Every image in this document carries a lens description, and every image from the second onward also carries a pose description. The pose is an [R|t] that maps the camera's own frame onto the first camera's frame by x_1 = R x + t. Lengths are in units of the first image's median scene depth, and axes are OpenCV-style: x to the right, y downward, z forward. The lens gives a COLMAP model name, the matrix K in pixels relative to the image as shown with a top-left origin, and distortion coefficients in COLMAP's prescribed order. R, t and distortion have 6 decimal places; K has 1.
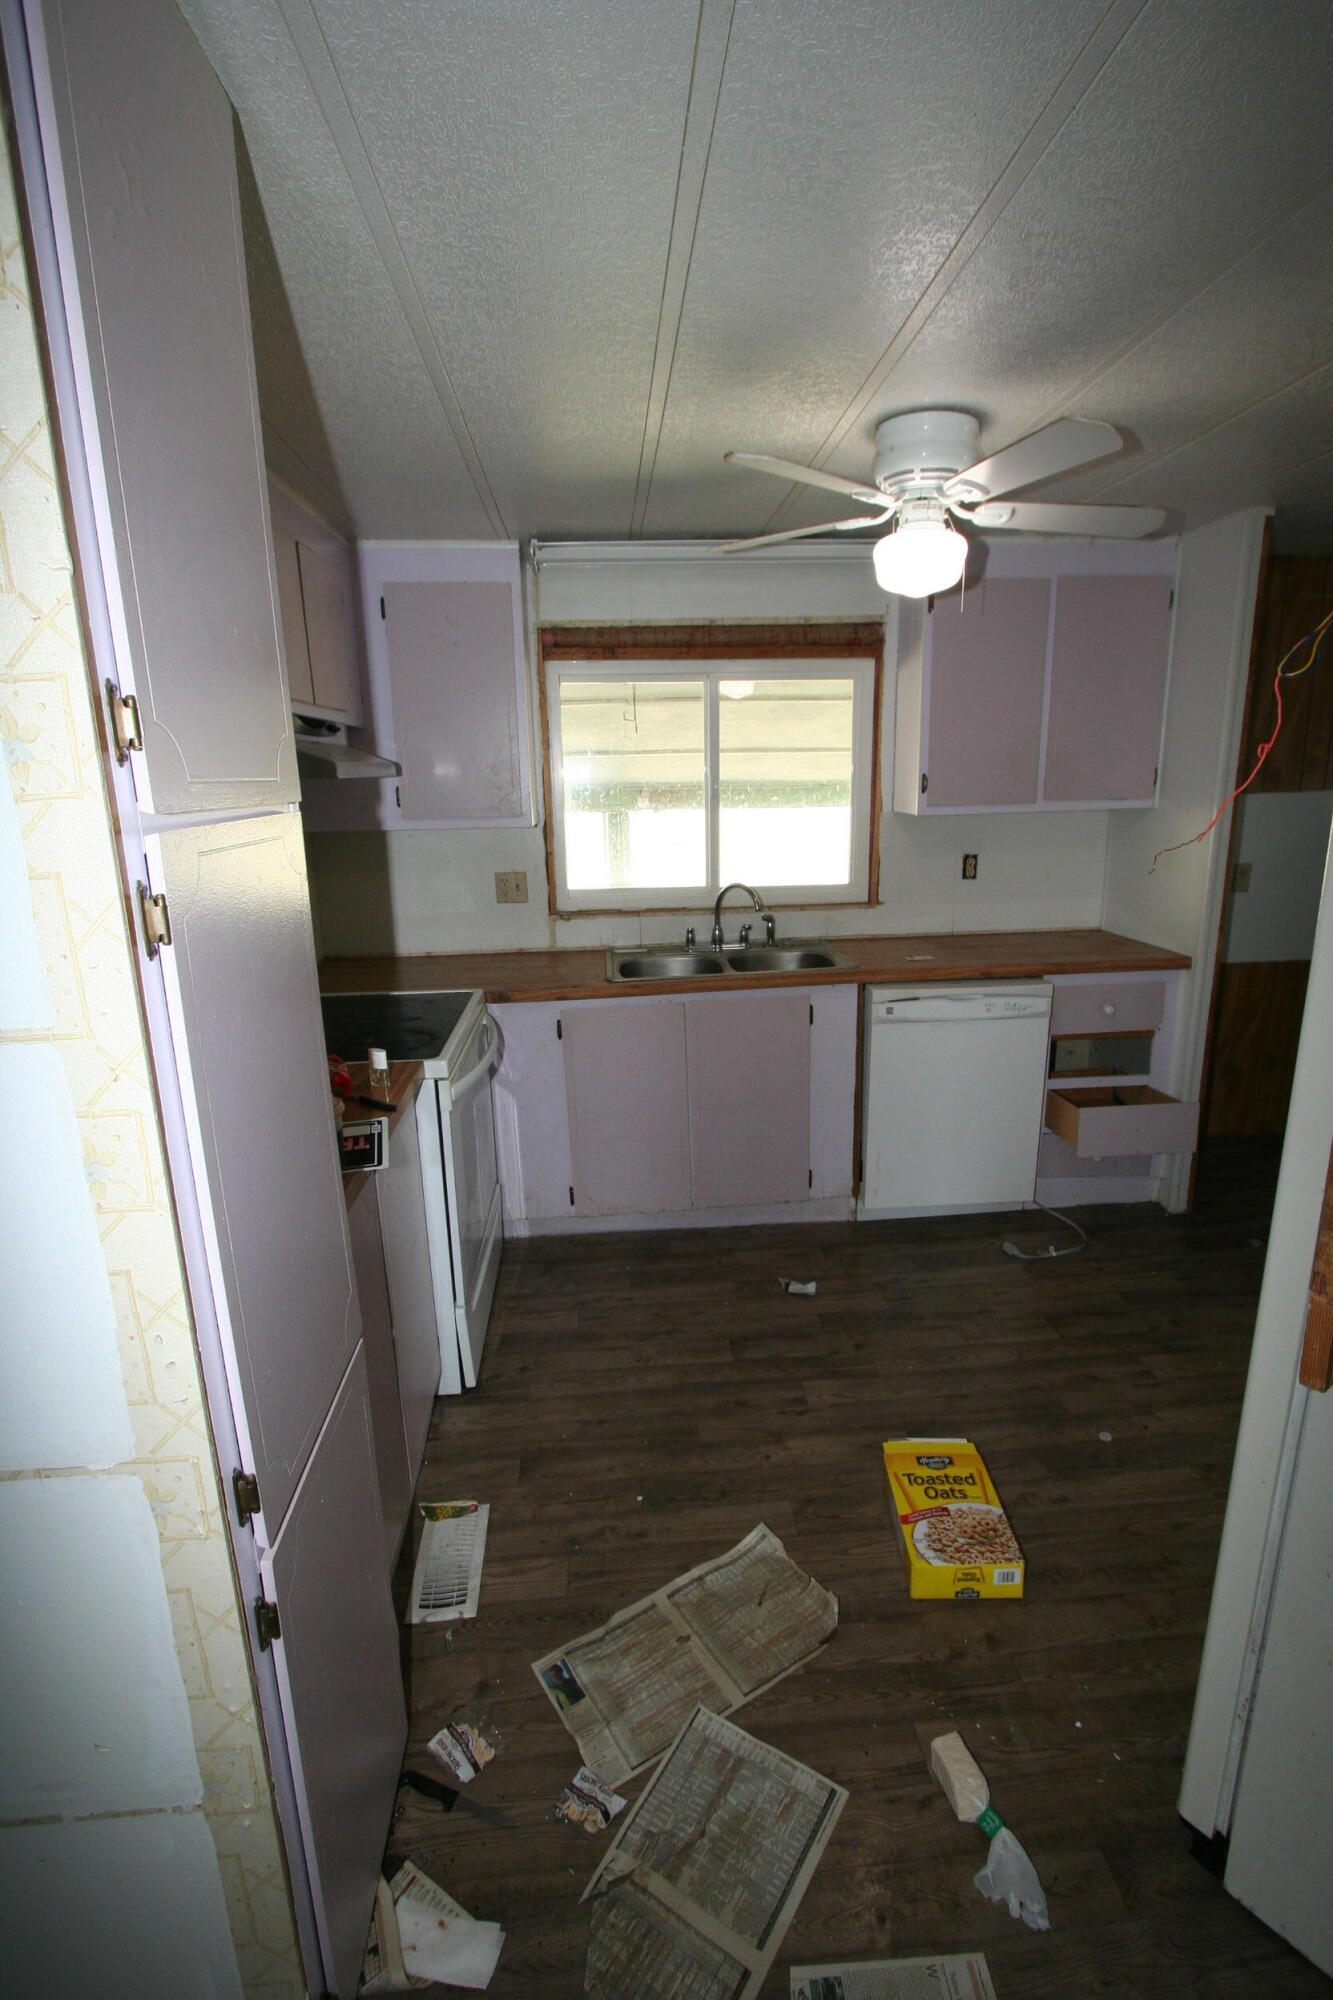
lens RADIAL K [[942.1, 0, 666.5], [0, 942.1, 1000.0], [0, 0, 1]] dist [-0.022351, 0.006606]
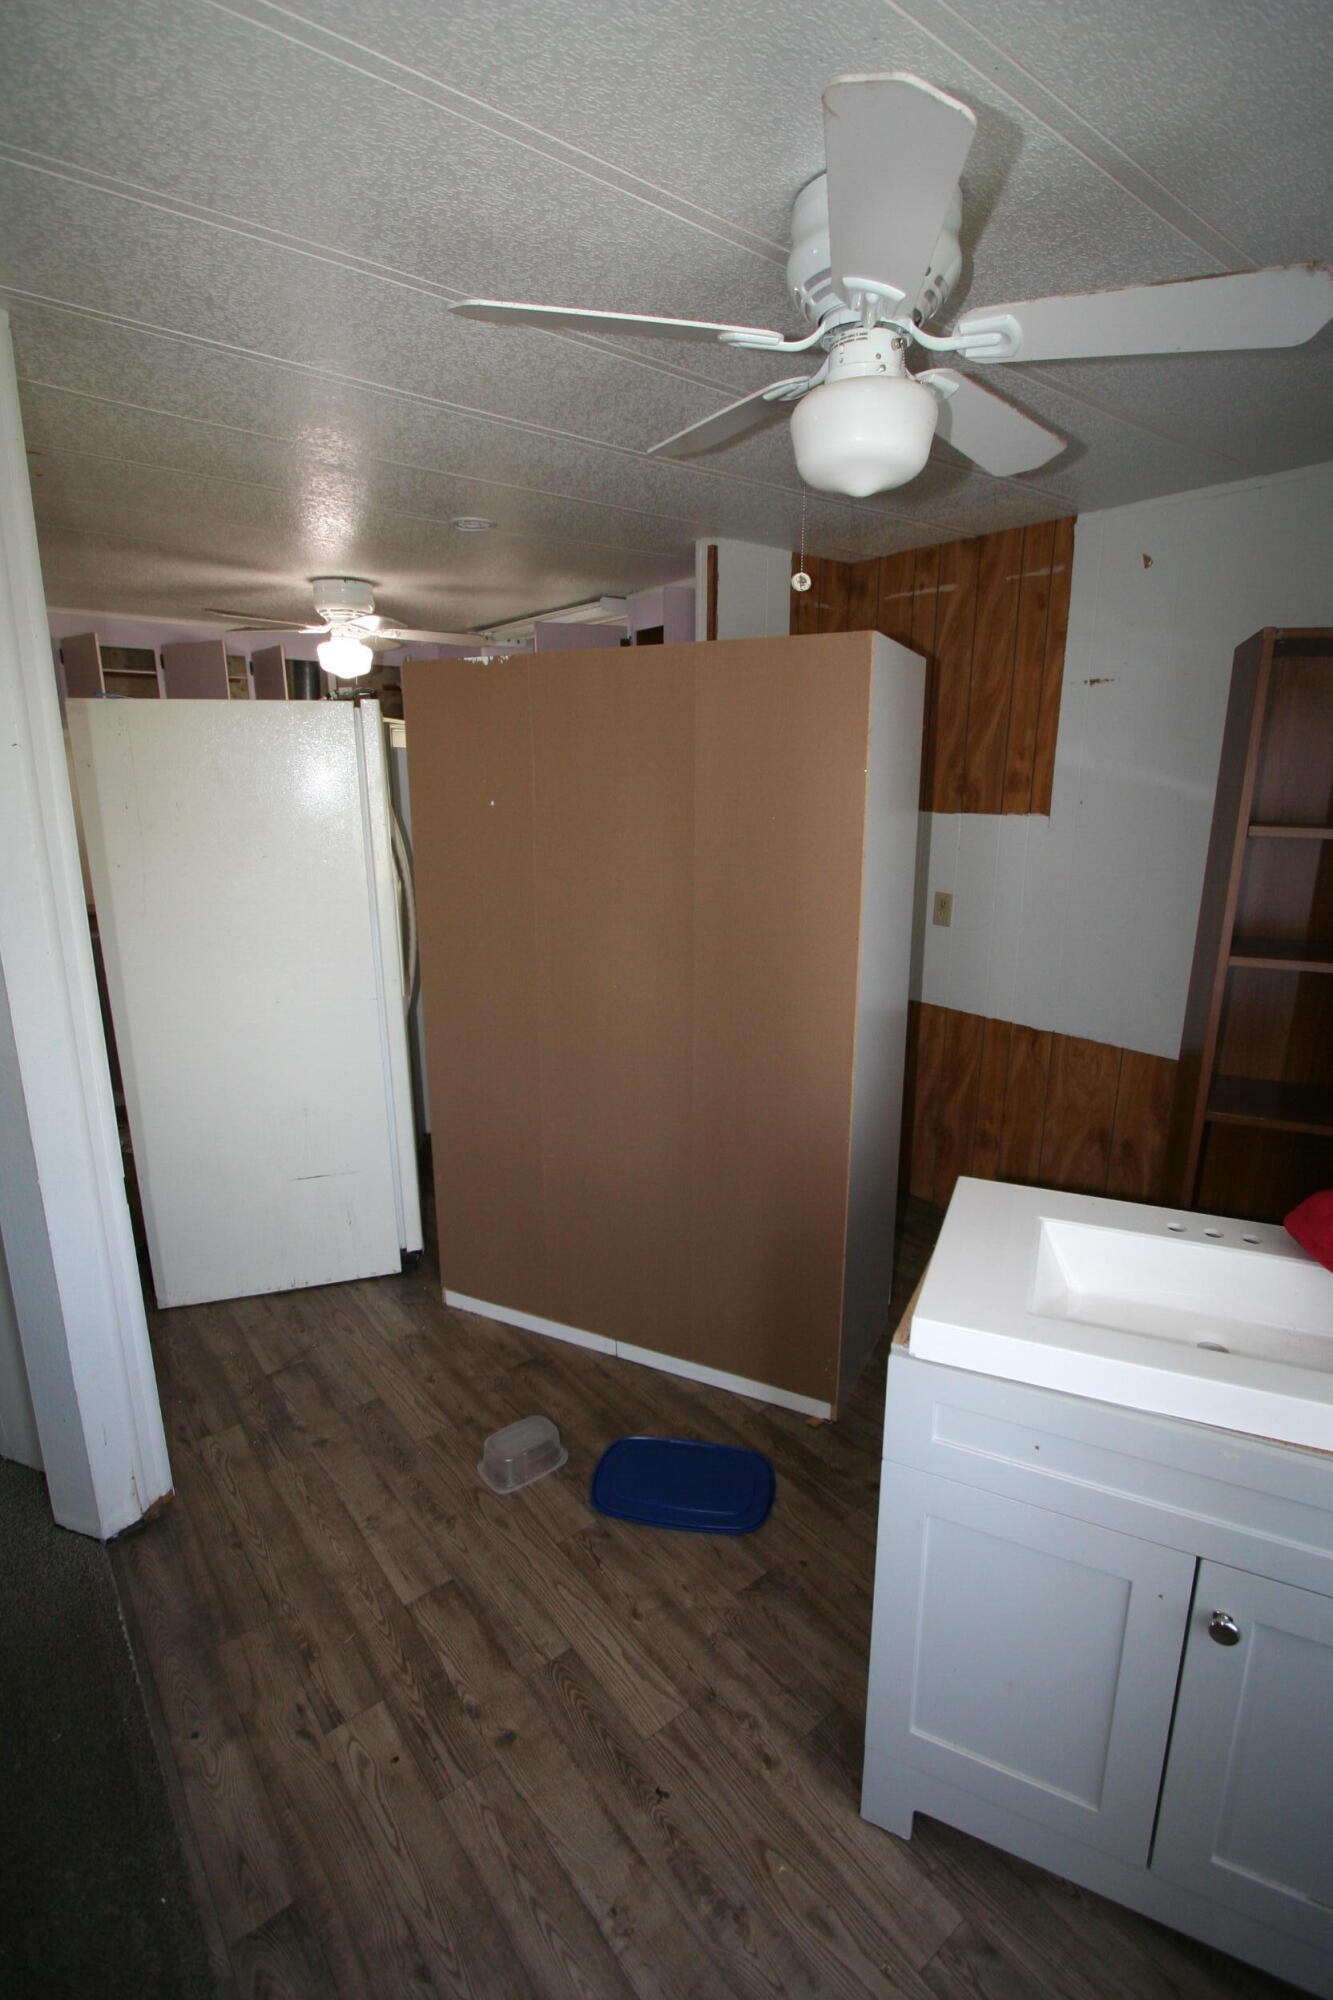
lens RADIAL K [[942.1, 0, 666.5], [0, 942.1, 1000.0], [0, 0, 1]] dist [-0.022351, 0.006606]
pose [[0.562278, 0.216463, -0.798115, 0.645371], [-0.190671, 0.973064, 0.129583, -0.193475], [0.804666, 0.079316, 0.588406, 0.697358]]
